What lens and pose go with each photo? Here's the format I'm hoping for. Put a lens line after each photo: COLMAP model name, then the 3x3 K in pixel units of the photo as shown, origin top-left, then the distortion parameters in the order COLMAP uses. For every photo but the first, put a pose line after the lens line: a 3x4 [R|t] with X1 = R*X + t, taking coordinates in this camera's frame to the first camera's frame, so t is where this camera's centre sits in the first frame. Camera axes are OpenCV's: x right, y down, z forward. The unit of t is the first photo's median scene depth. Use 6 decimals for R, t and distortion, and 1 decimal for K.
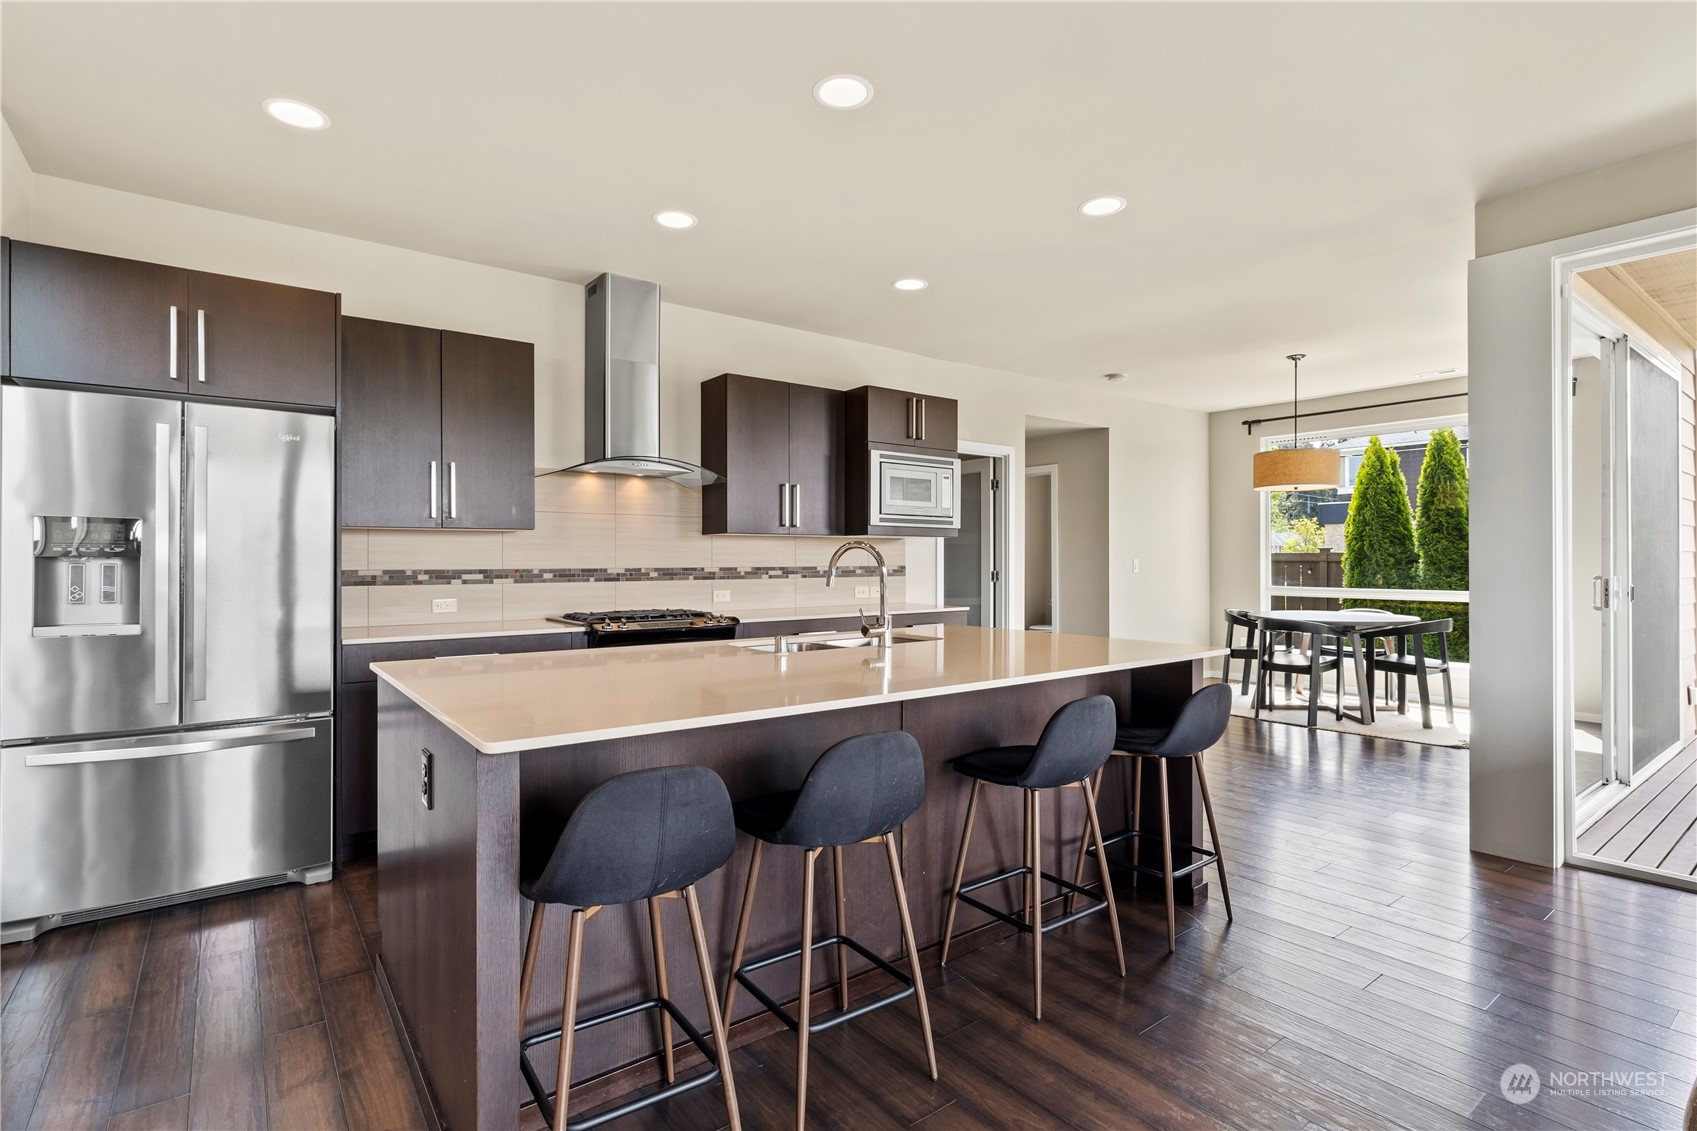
lens RADIAL K [[813.9, 0, 846.0], [0, 813.9, 559.8], [0, 0, 1]] dist [-0.004597, 0.000400]
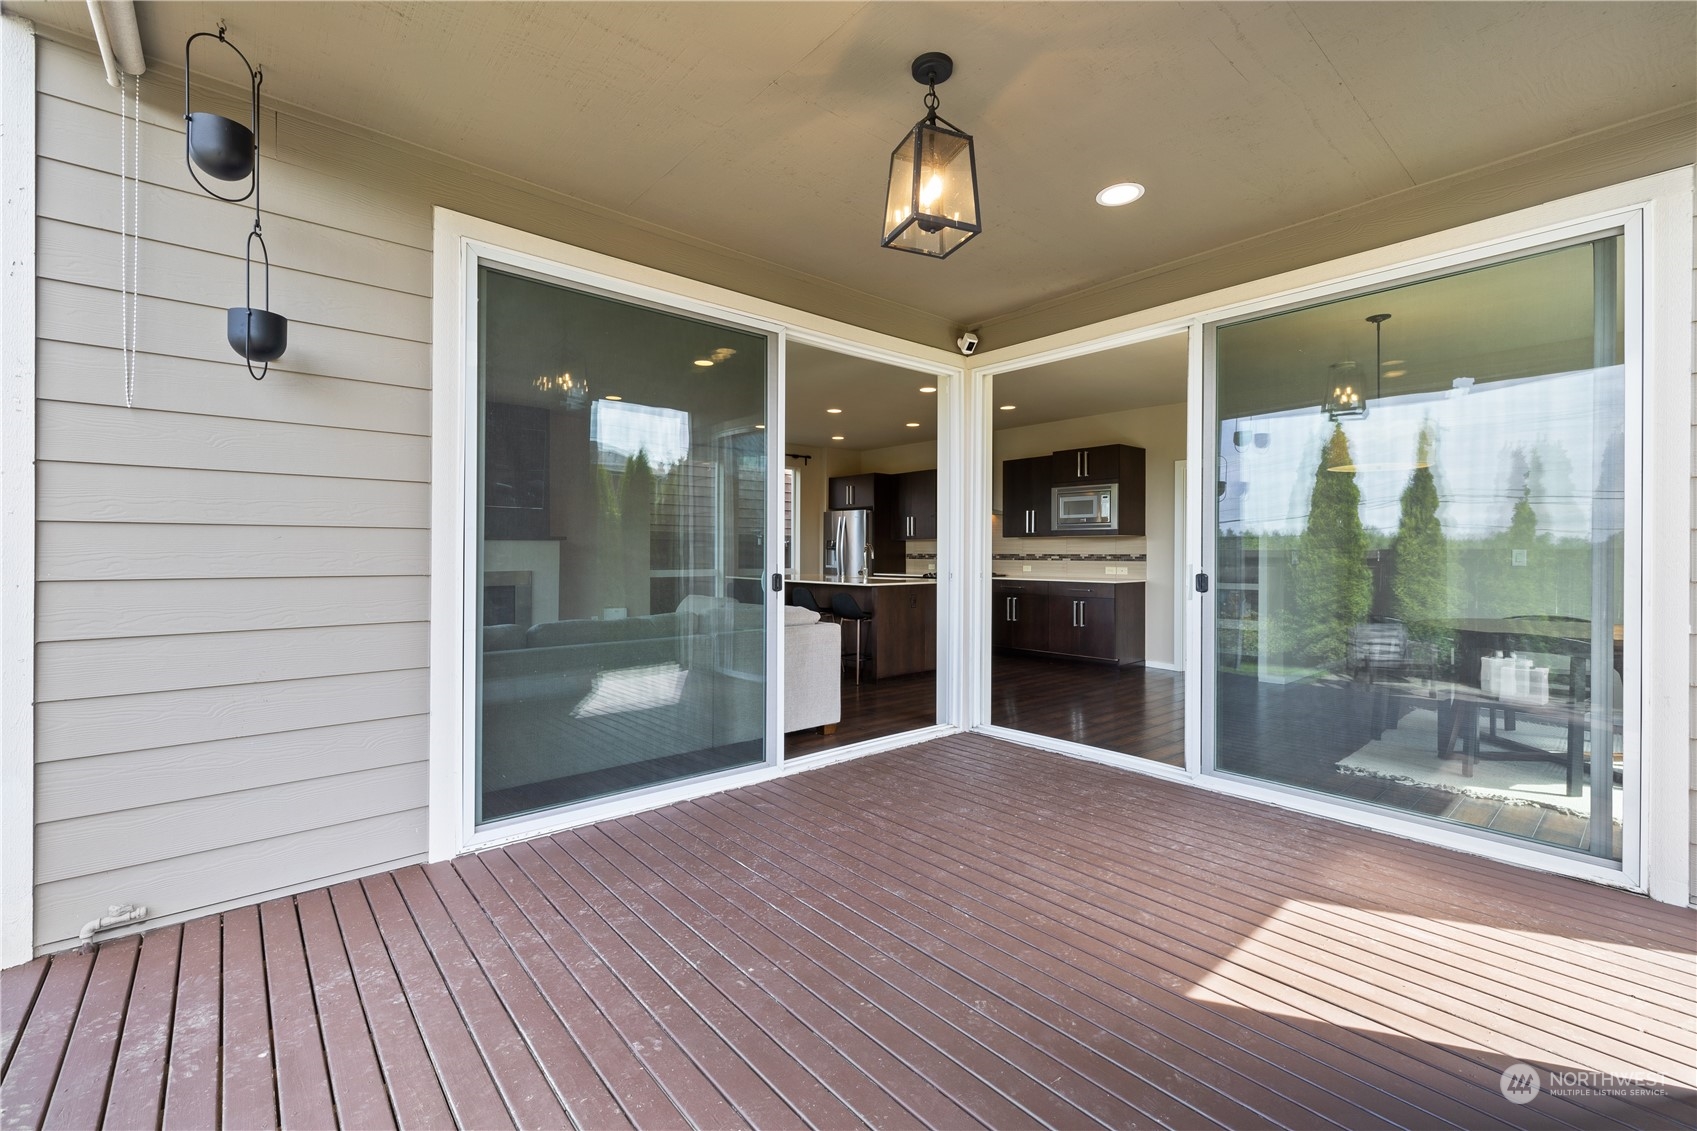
lens RADIAL K [[714.7, 0, 848.9], [0, 714.7, 557.8], [0, 0, 1]] dist [-0.000211, 0.000295]
pose [[0.063860, 0.008719, -0.997921, 1.717195], [-0.002245, 0.999961, 0.008593, 0.005036], [0.997956, 0.001692, 0.063877, 0.507114]]
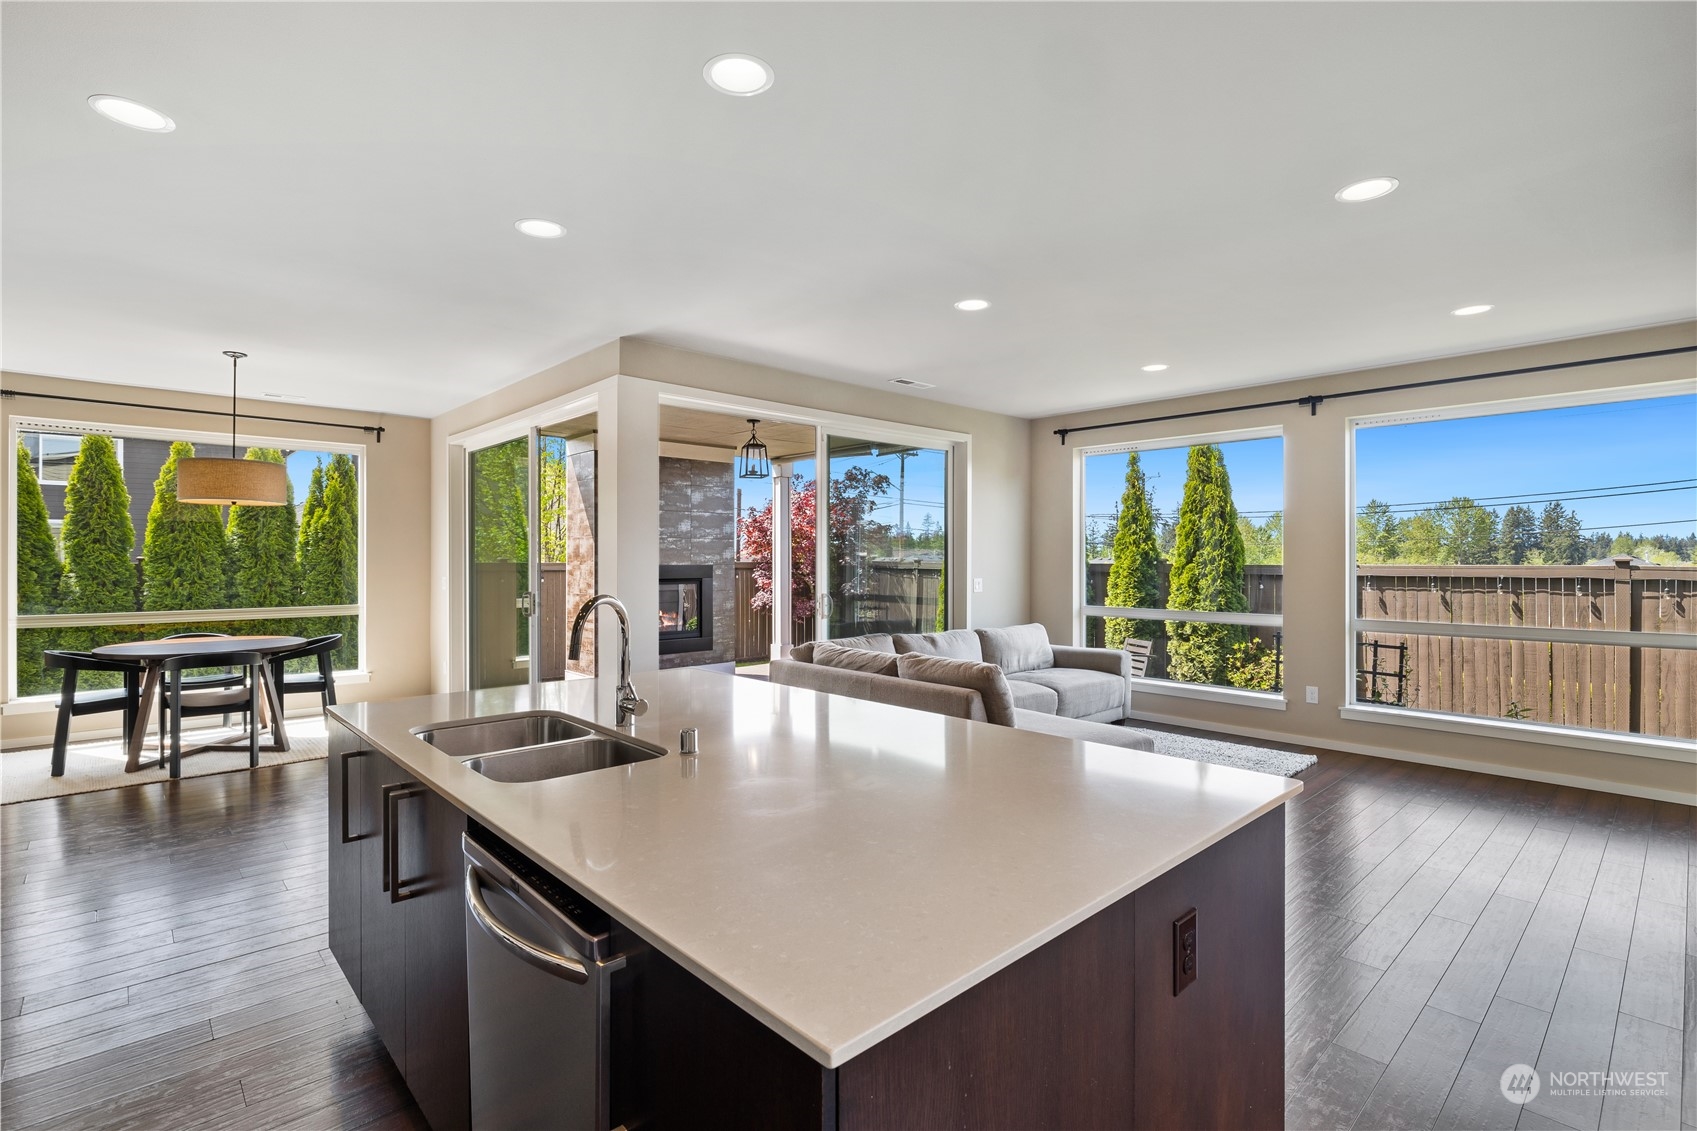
lens RADIAL K [[796.6, 0, 847.1], [0, 796.6, 559.0], [0, 0, 1]] dist [-0.003671, 0.000144]
pose [[-0.098243, 0.000239, 0.995162, -0.492808], [-0.001511, 0.999999, -0.000389, -0.036851], [-0.995161, -0.001542, -0.098242, 0.563738]]
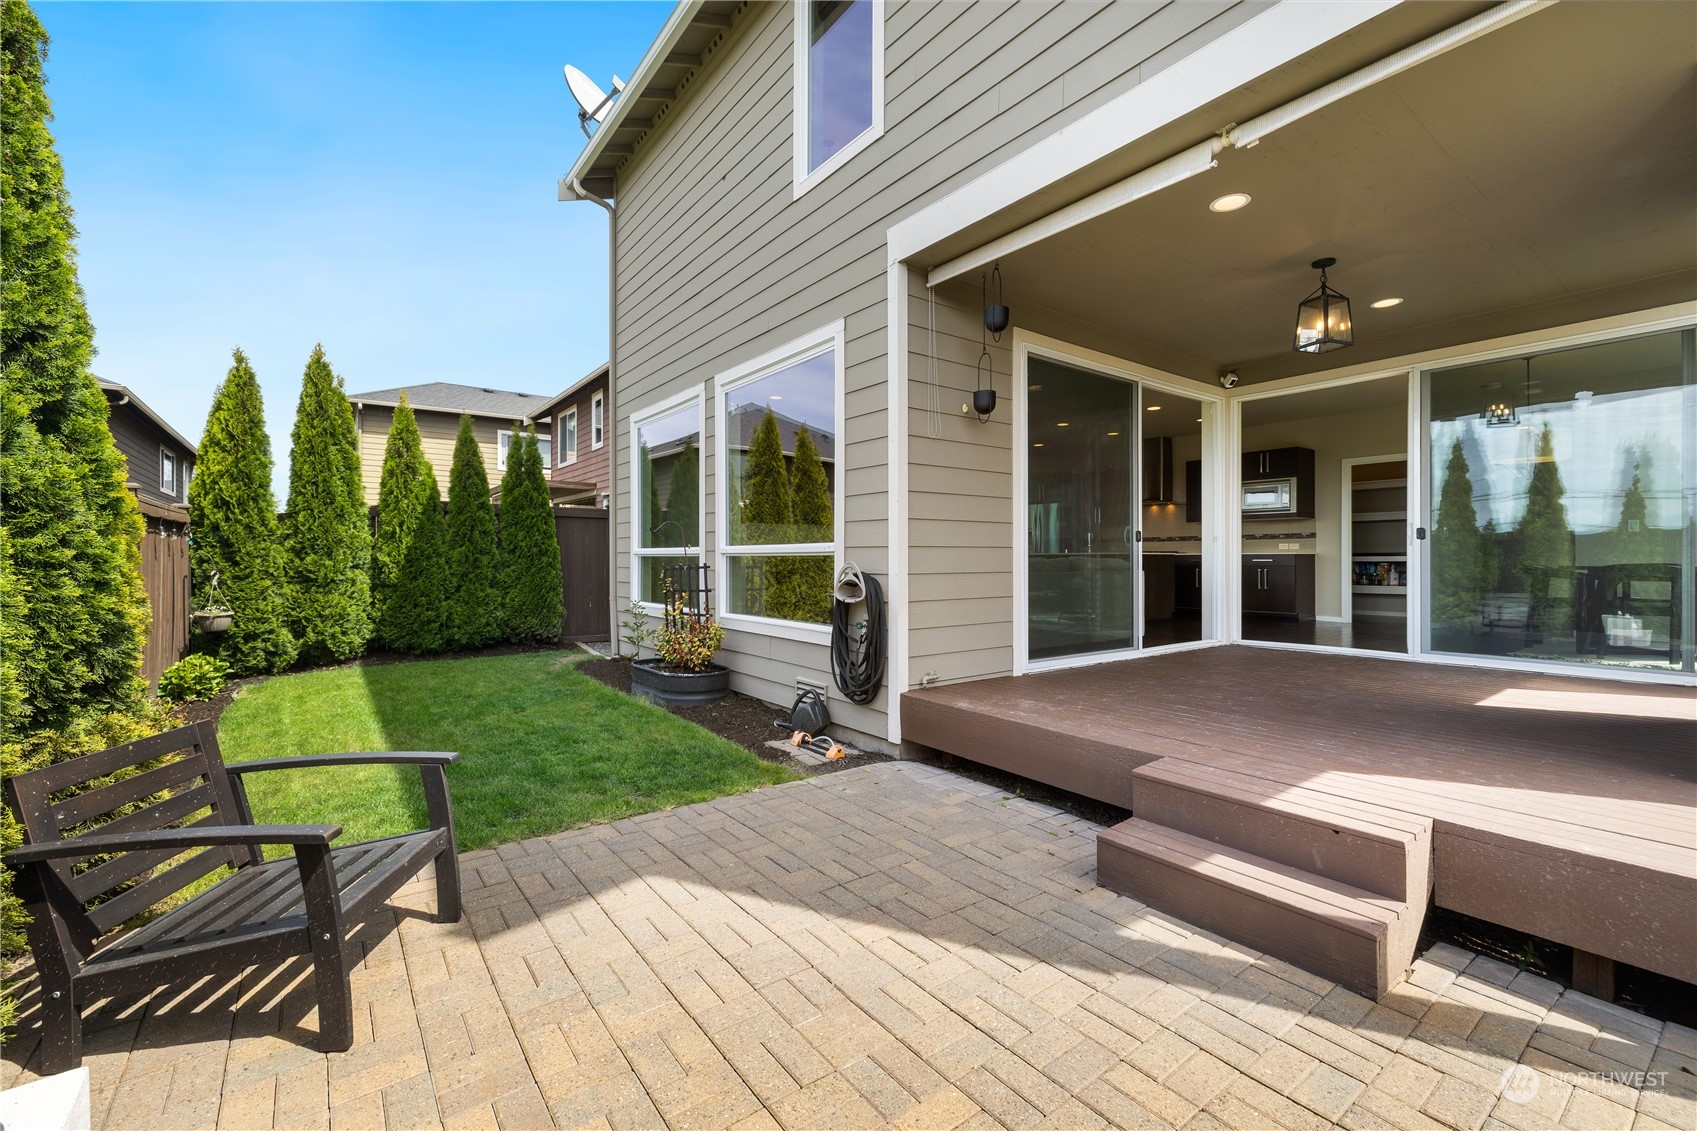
lens RADIAL K [[711.7, 0, 848.6], [0, 711.7, 560.6], [0, 0, 1]] dist [0.000041, -0.000302]
pose [[-0.012170, 0.004964, -0.999914, 2.231221], [0.000982, 0.999987, 0.004952, 0.080589], [0.999925, -0.000921, -0.012175, -0.058723]]
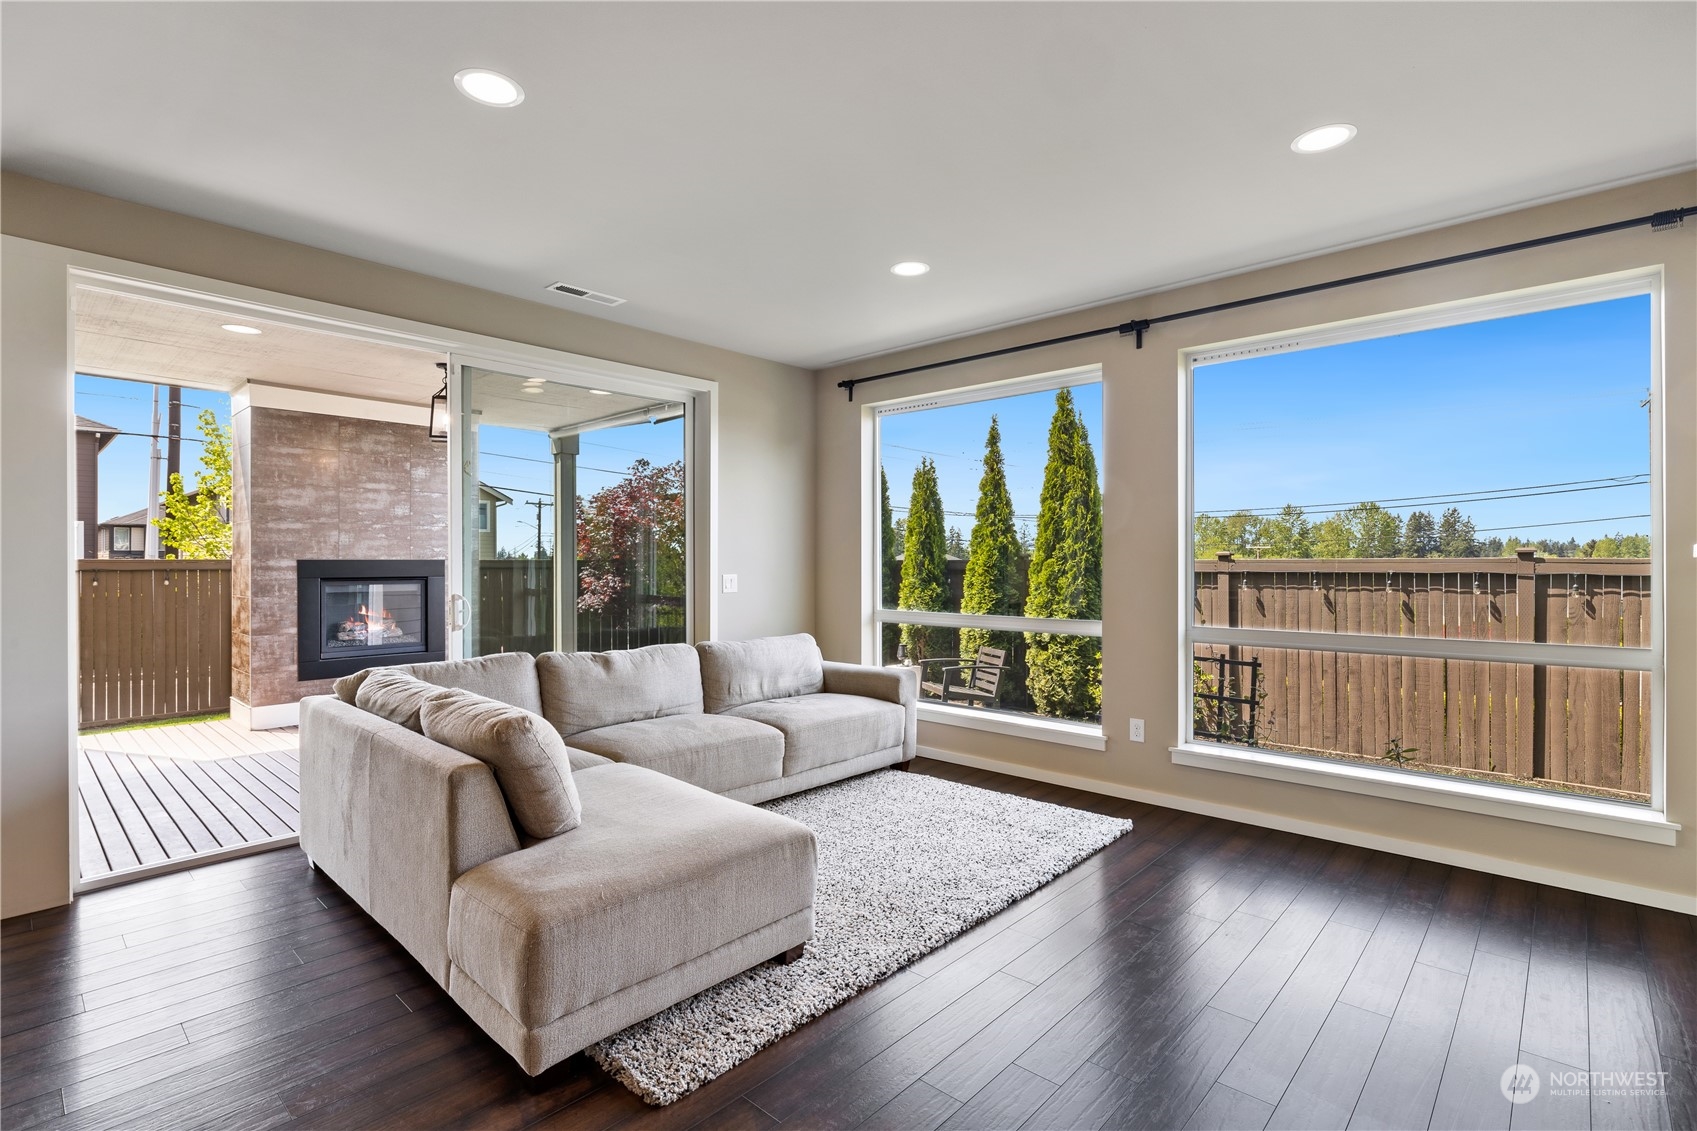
lens RADIAL K [[795.7, 0, 848.5], [0, 795.7, 565.5], [0, 0, 1]] dist [-0.004524, 0.000246]
pose [[-0.174857, -0.003545, 0.984587, -0.146981], [-0.000359, 0.999994, 0.003537, -0.016203], [-0.984594, 0.000265, -0.174858, 0.182977]]
